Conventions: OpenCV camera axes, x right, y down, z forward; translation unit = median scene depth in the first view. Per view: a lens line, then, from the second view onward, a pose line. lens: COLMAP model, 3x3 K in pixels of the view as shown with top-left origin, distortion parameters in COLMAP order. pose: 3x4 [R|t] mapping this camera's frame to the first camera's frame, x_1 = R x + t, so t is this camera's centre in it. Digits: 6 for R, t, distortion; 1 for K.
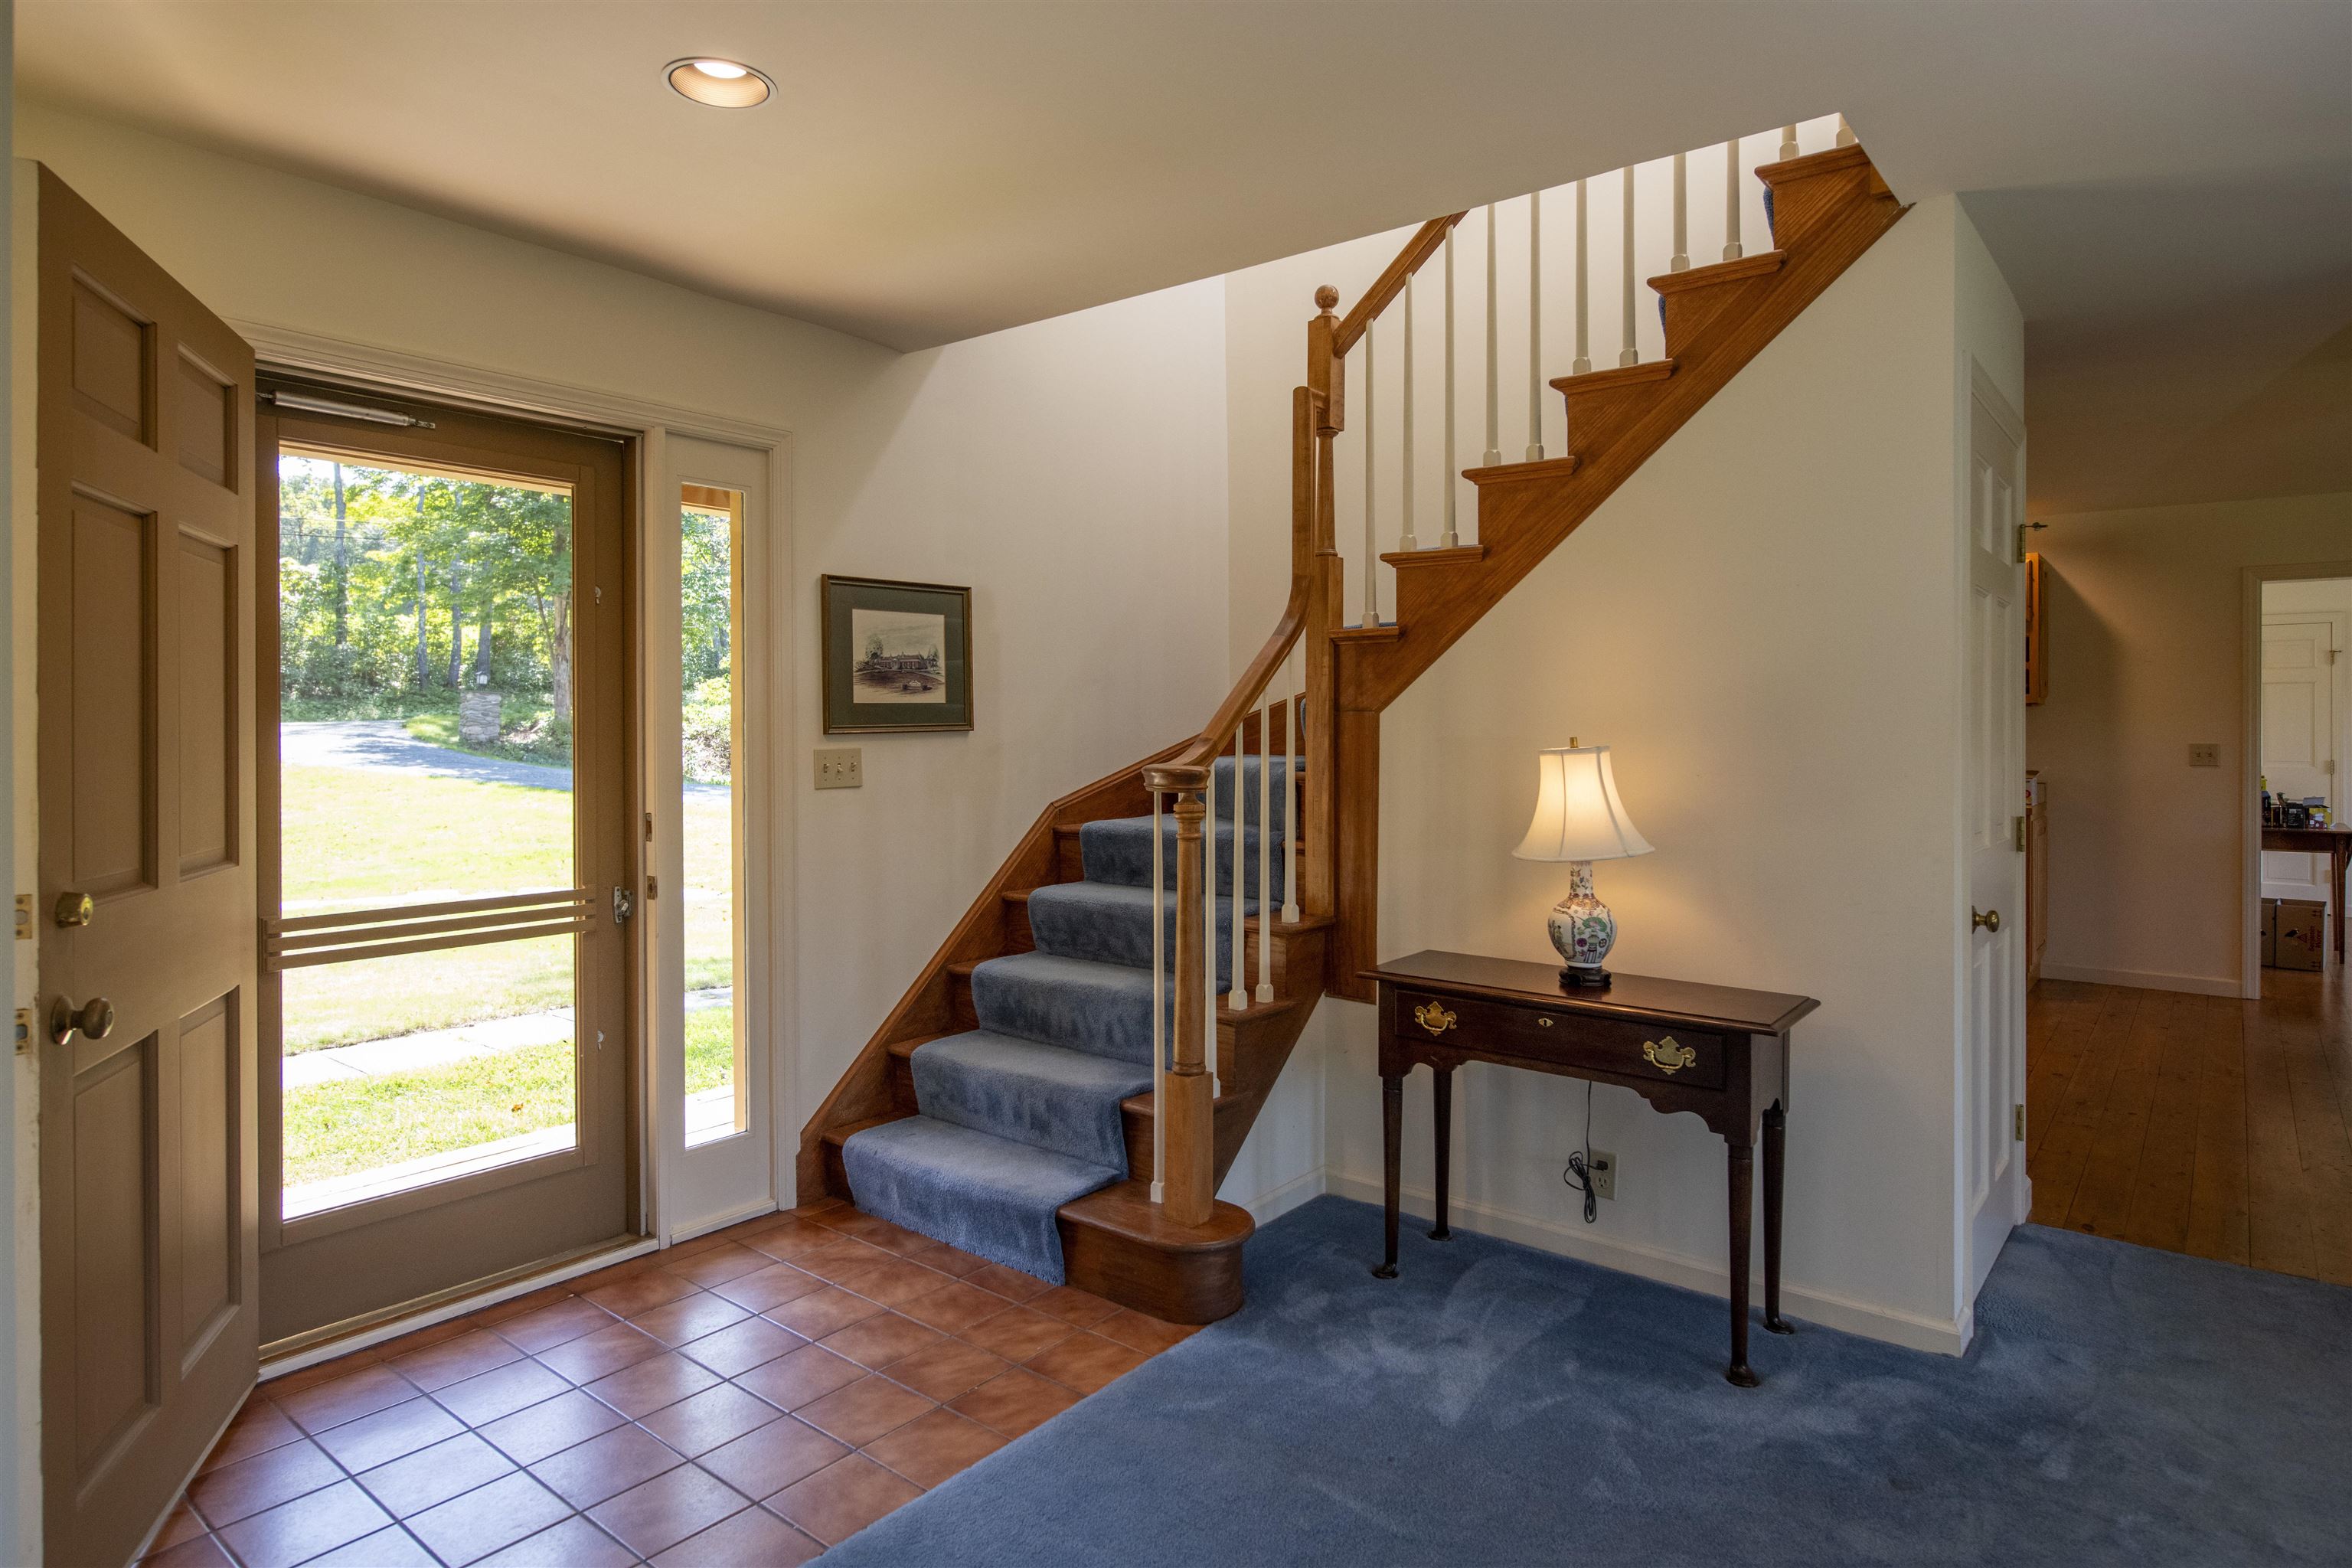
lens RADIAL K [[1329.8, 0, 1175.8], [0, 1329.8, 768.6], [0, 0, 1]] dist [-0.018125, -0.000241]
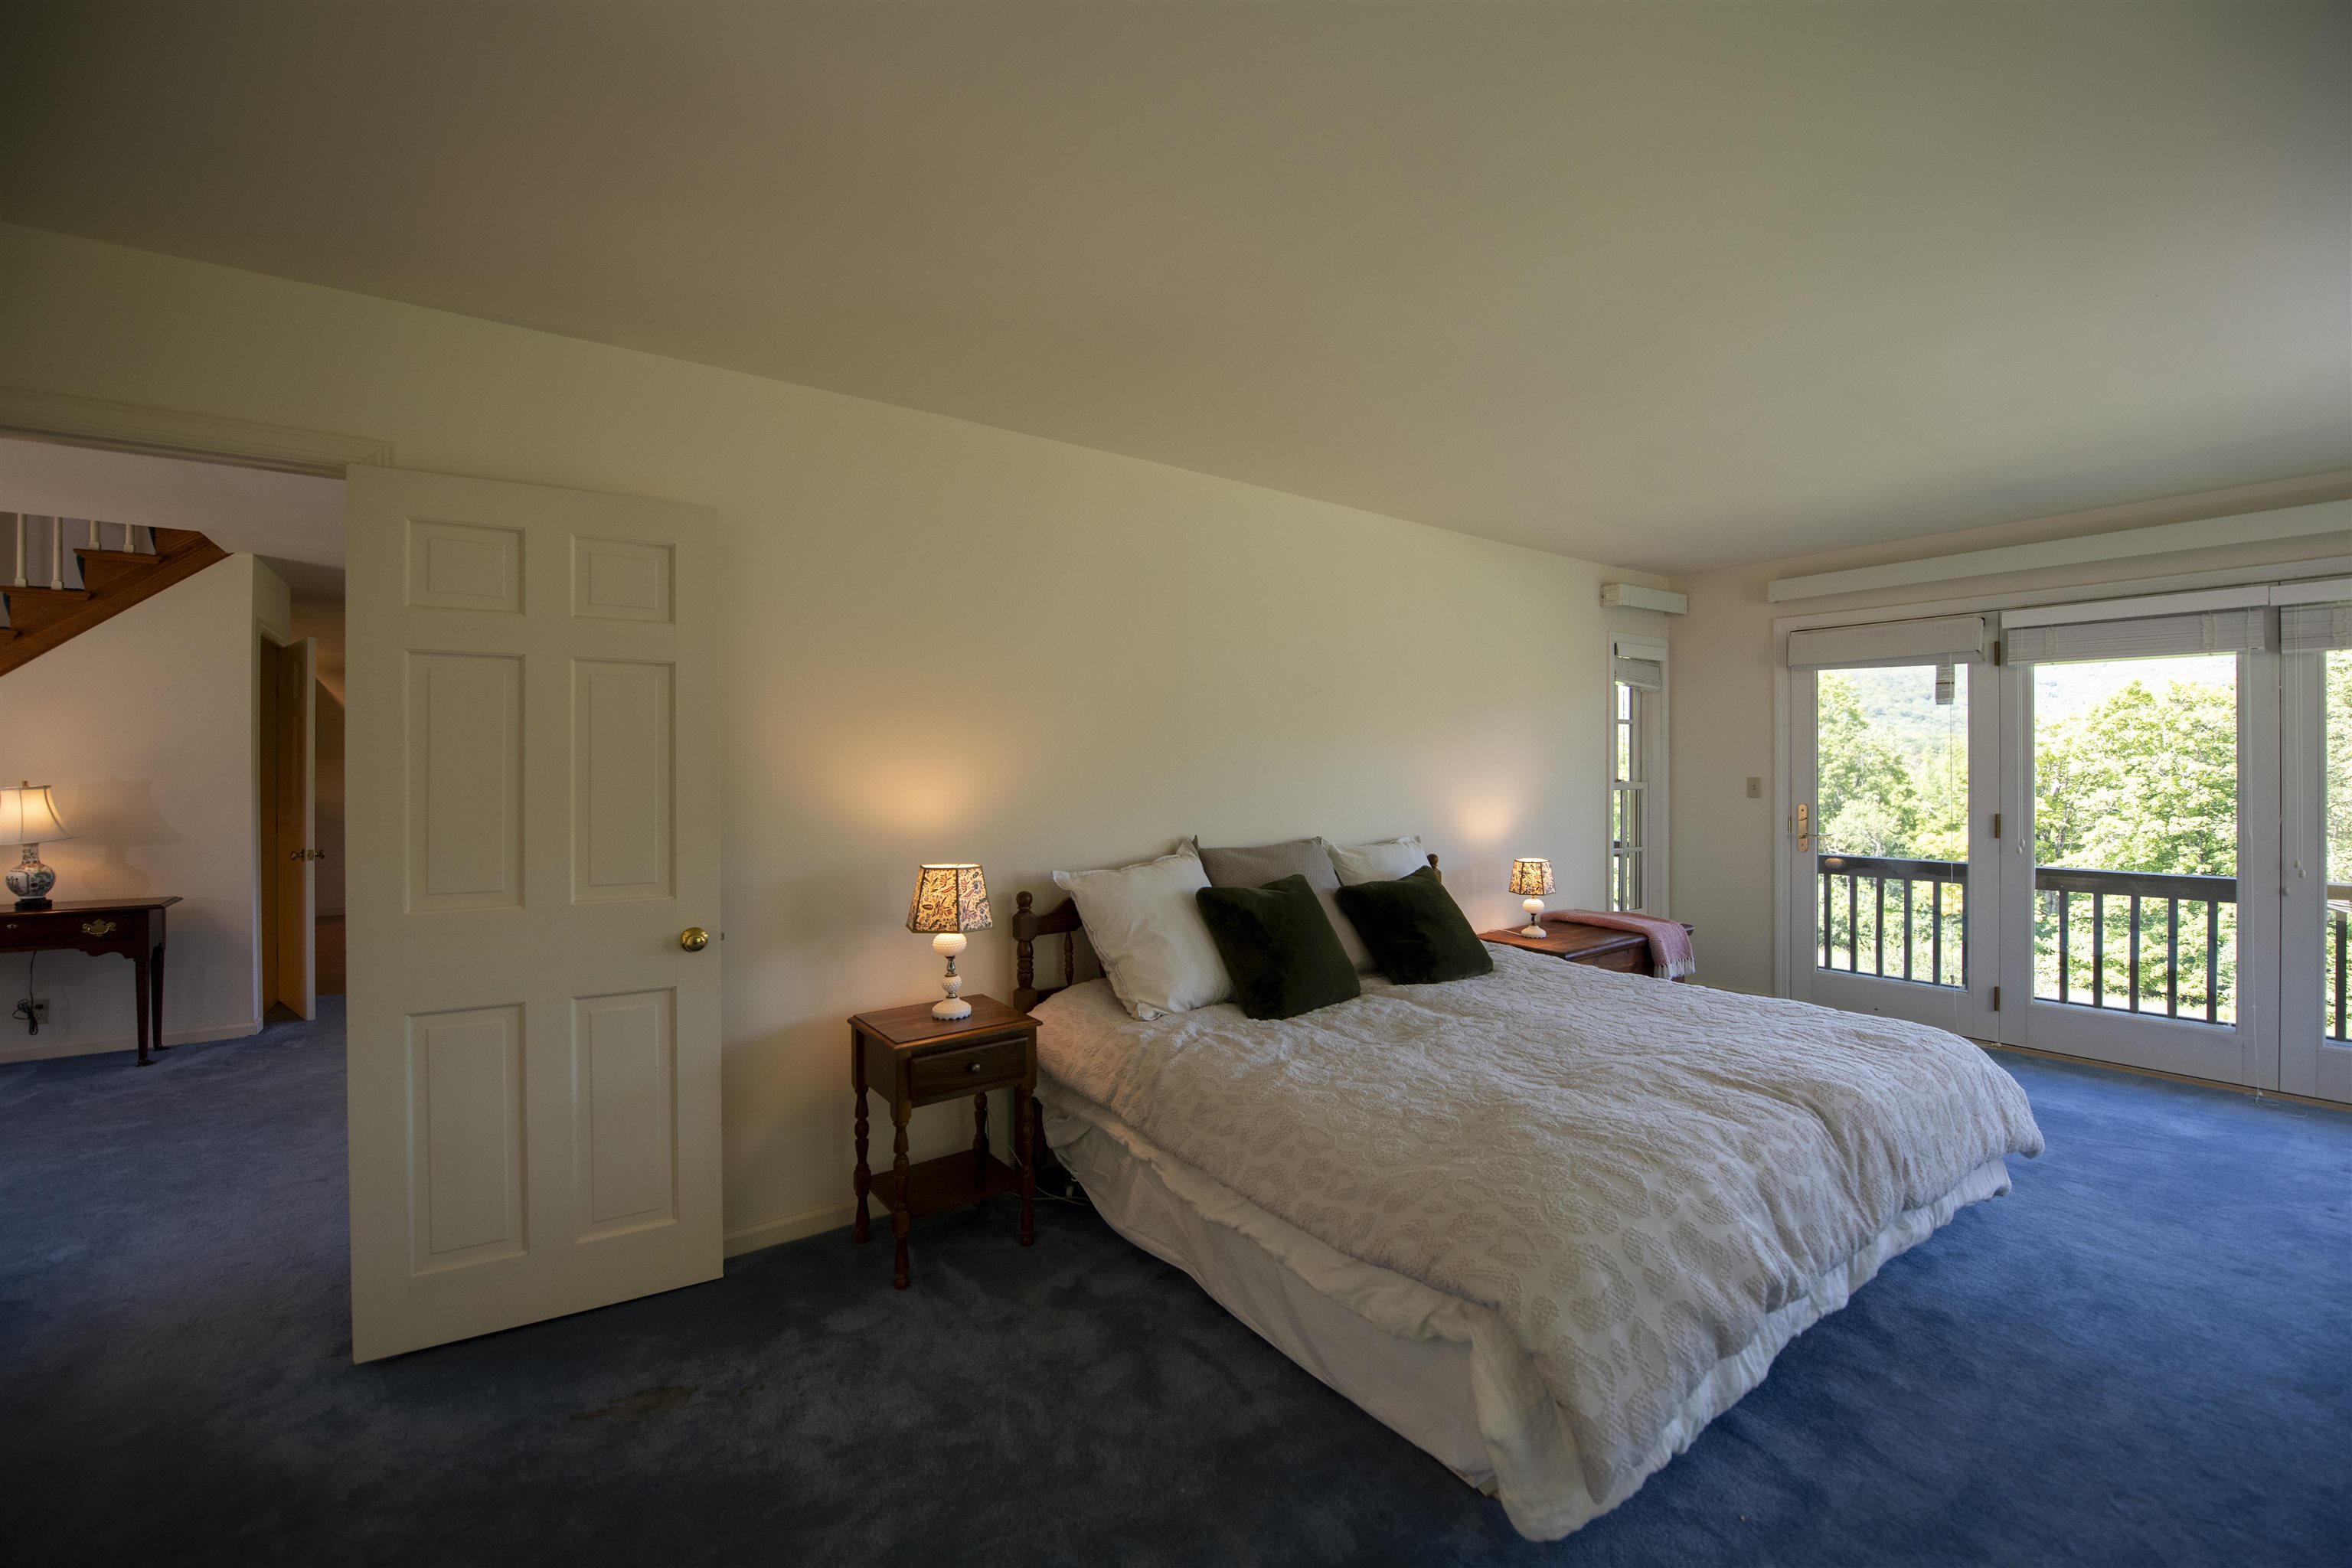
lens RADIAL K [[966.3, 0, 1175.2], [0, 966.3, 774.1], [0, 0, 1]] dist [-0.023031, -0.000106]
pose [[0.275794, 0.002926, 0.961212, -0.560436], [0.009385, 0.999940, -0.005737, -0.010865], [-0.961171, 0.010603, 0.275750, -1.019567]]
